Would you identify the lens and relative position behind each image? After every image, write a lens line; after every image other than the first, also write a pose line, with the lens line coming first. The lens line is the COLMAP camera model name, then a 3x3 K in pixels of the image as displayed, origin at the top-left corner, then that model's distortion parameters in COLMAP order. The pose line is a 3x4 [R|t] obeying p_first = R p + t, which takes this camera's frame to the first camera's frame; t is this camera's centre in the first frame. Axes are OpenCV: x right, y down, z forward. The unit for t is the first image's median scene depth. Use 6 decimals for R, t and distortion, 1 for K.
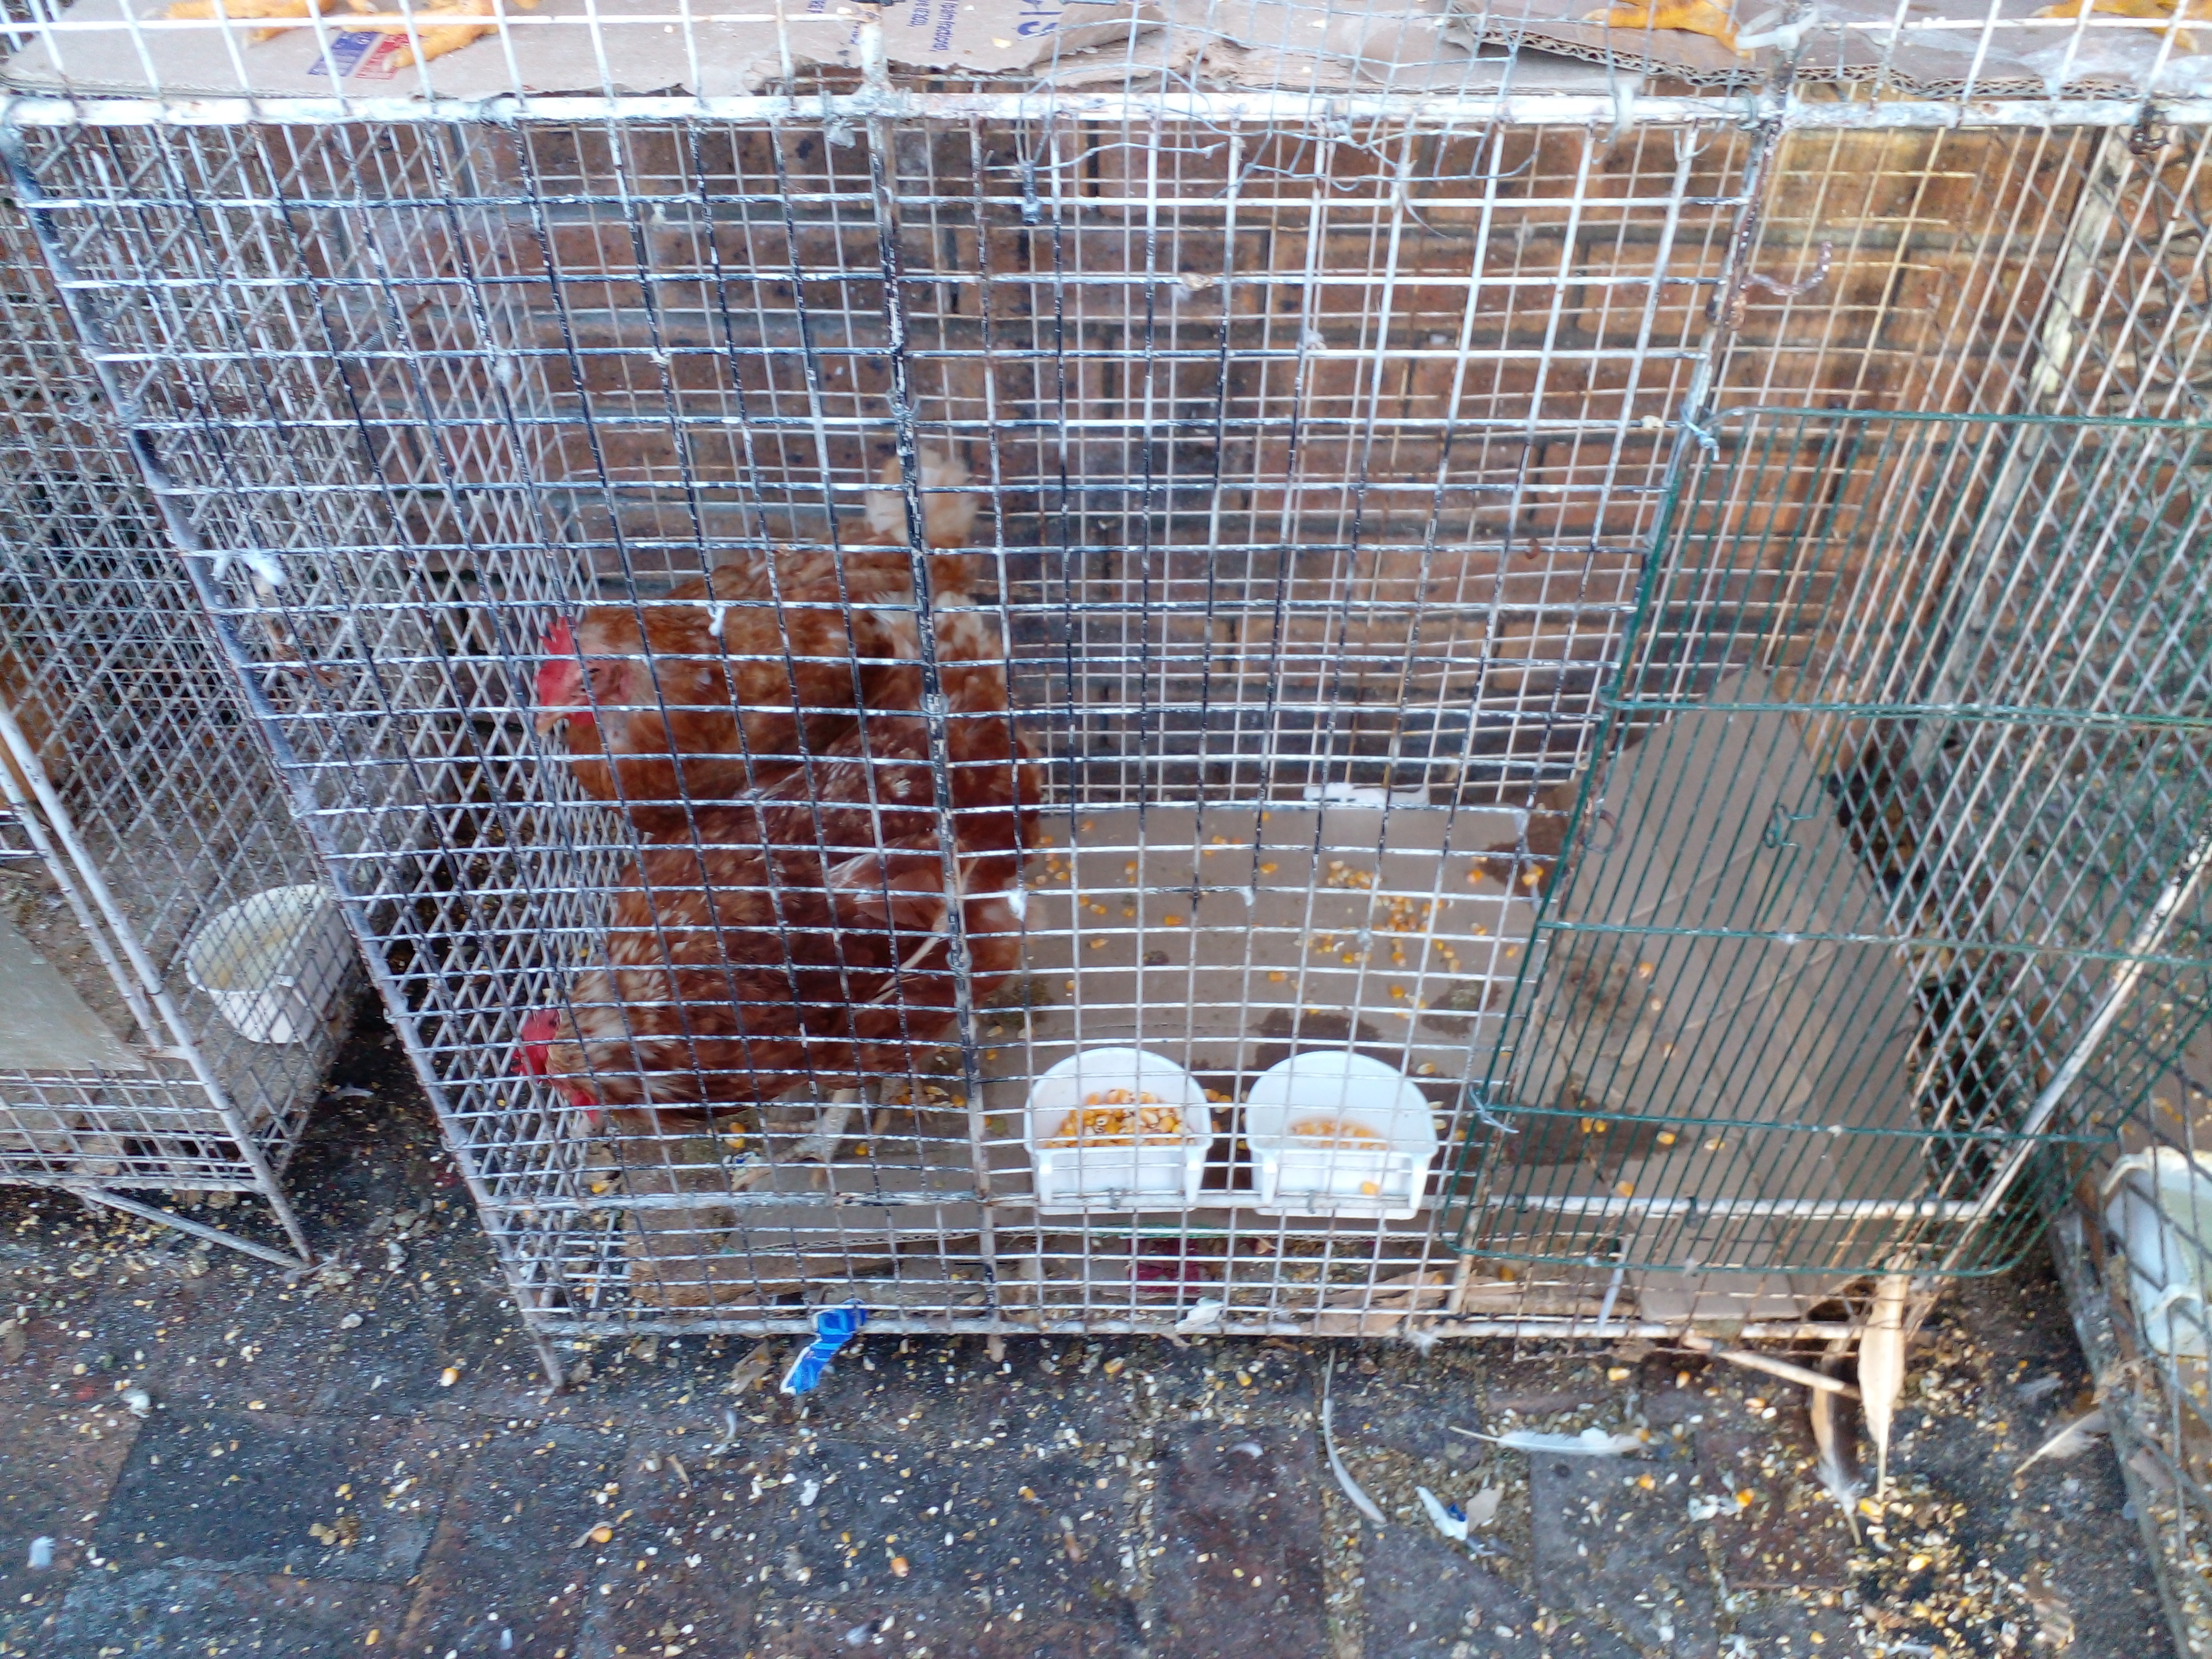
lens RADIAL K [[1790.5, 0, 1105.9], [0, 1790.5, 826.6], [0, 0, 1]] dist [0.028093, -0.047079]
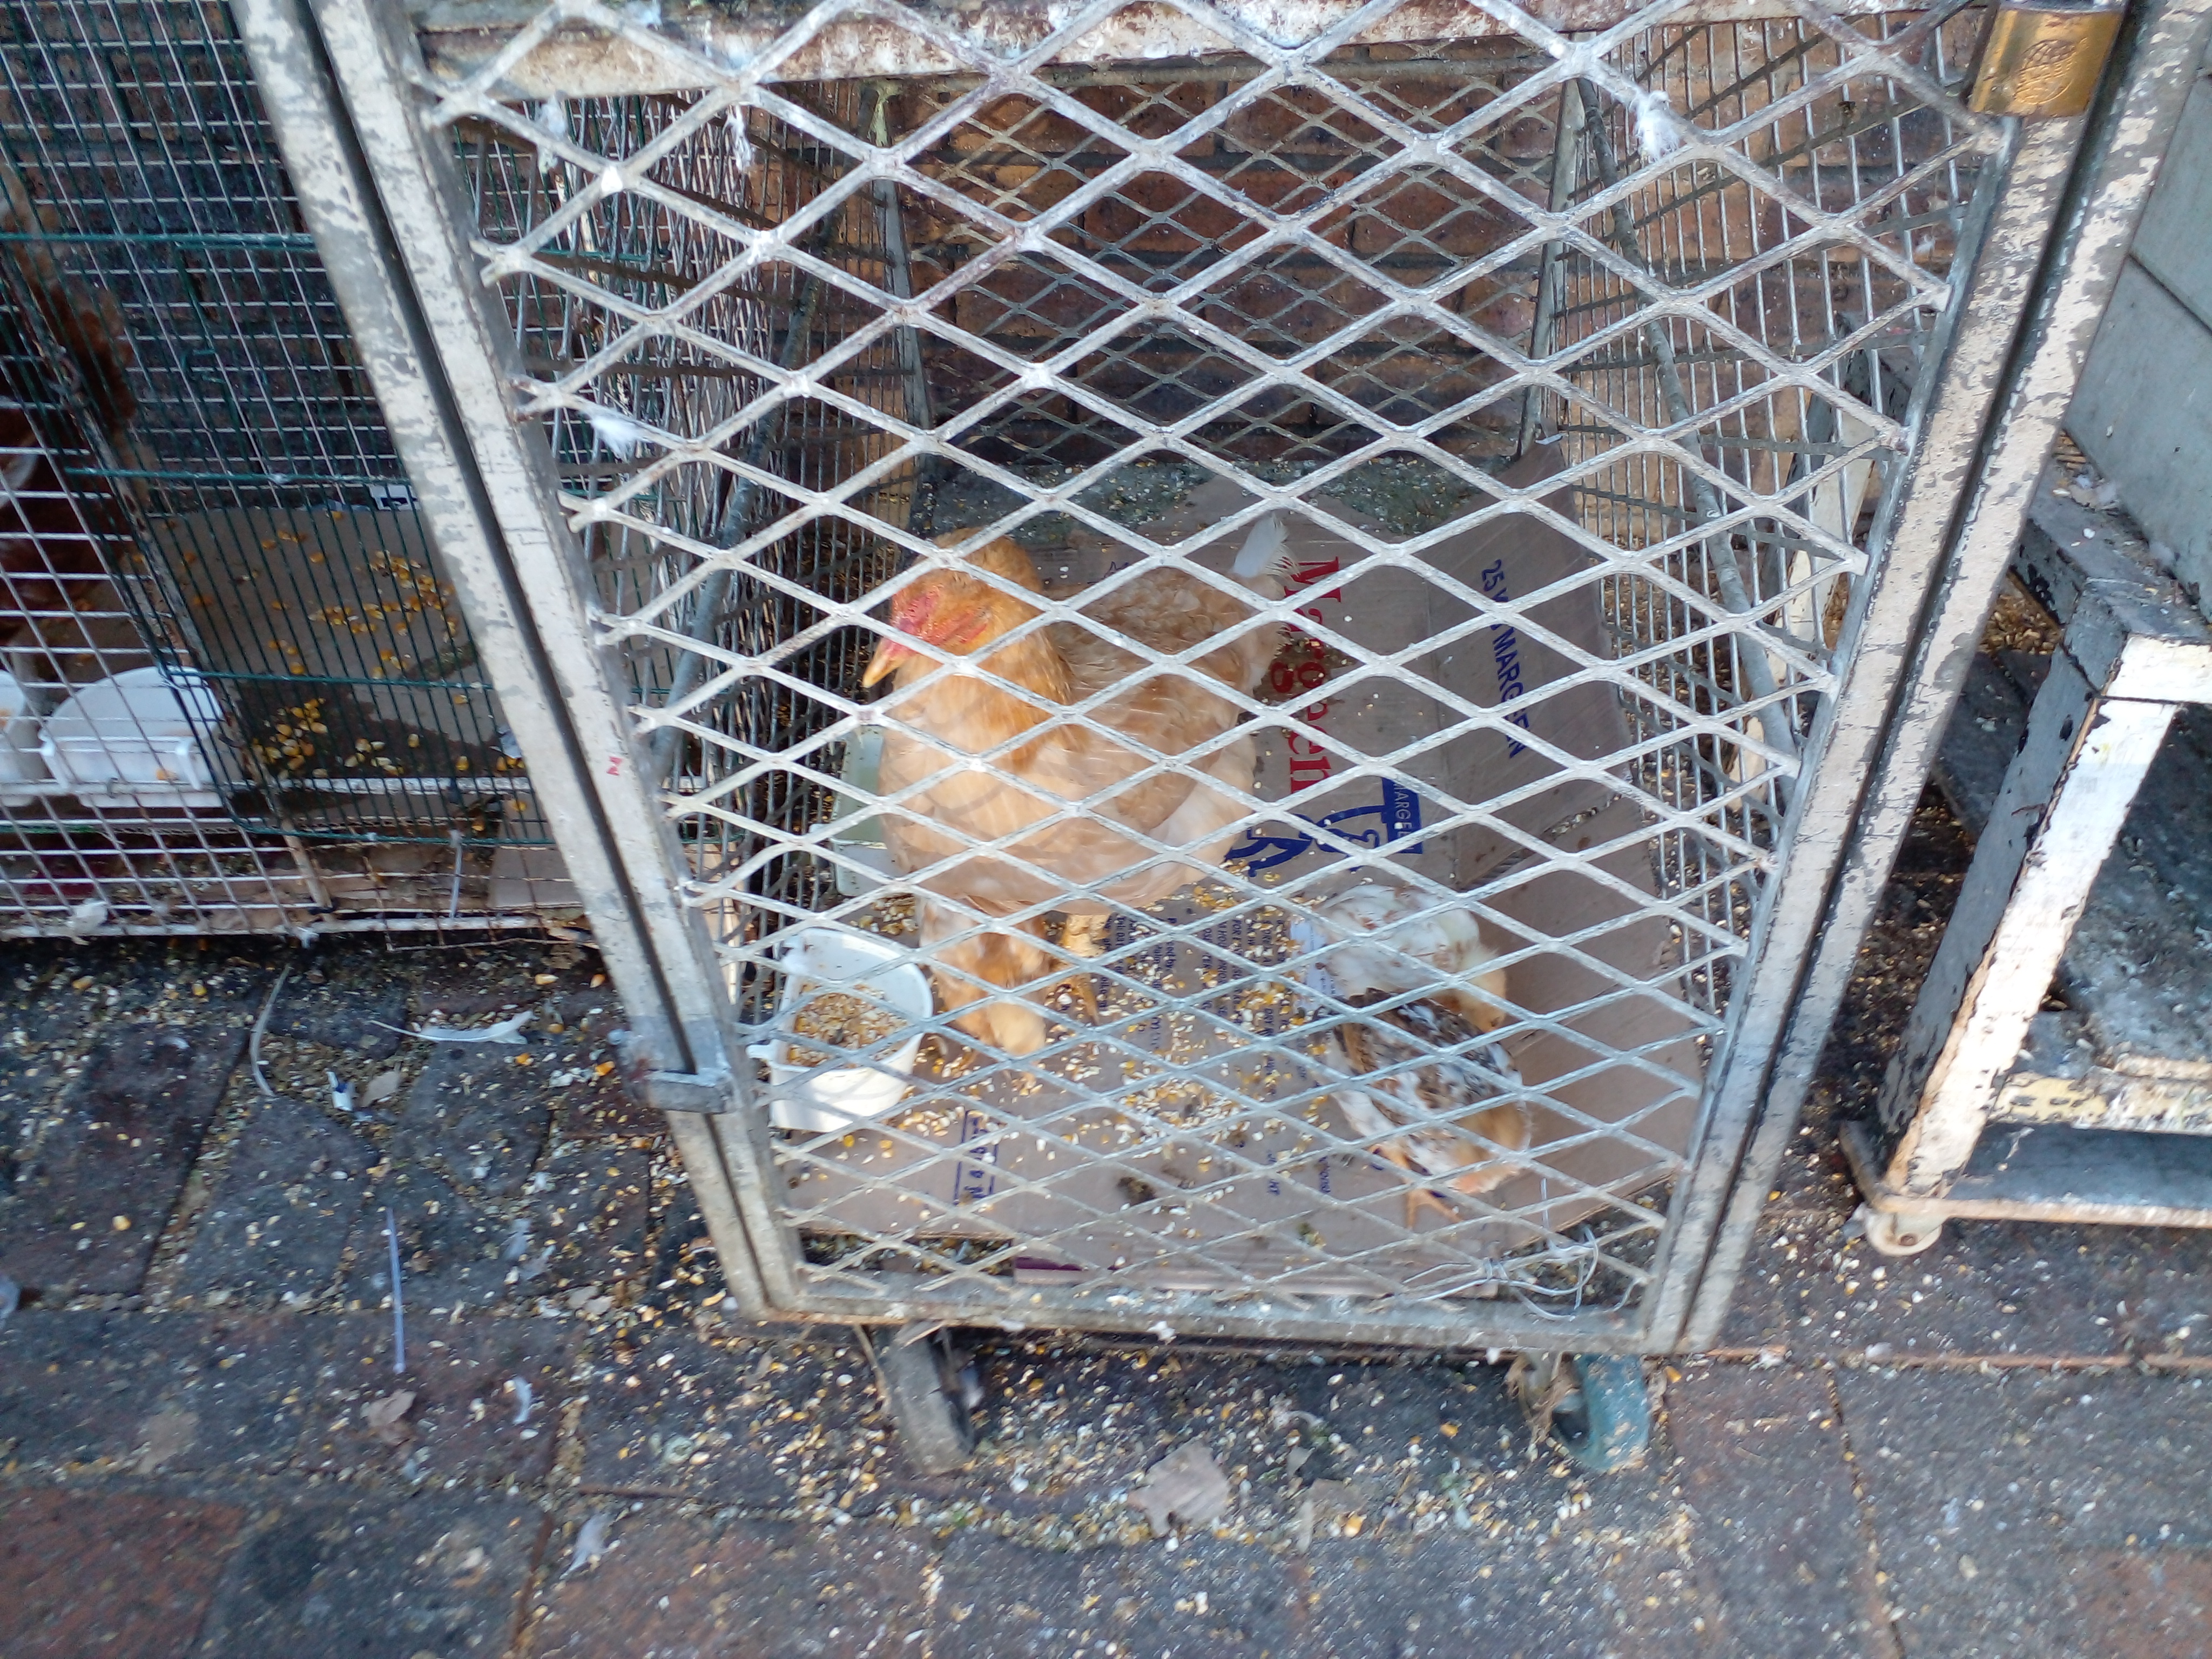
lens RADIAL K [[1790.5, 0, 1112.5], [0, 1790.5, 833.6], [0, 0, 1]] dist [0.028093, -0.047079]
pose [[0.999464, -0.019860, 0.026032, 0.649126], [0.018800, 0.999007, 0.040385, 0.186766], [-0.026808, -0.039874, 0.998845, -0.128789]]
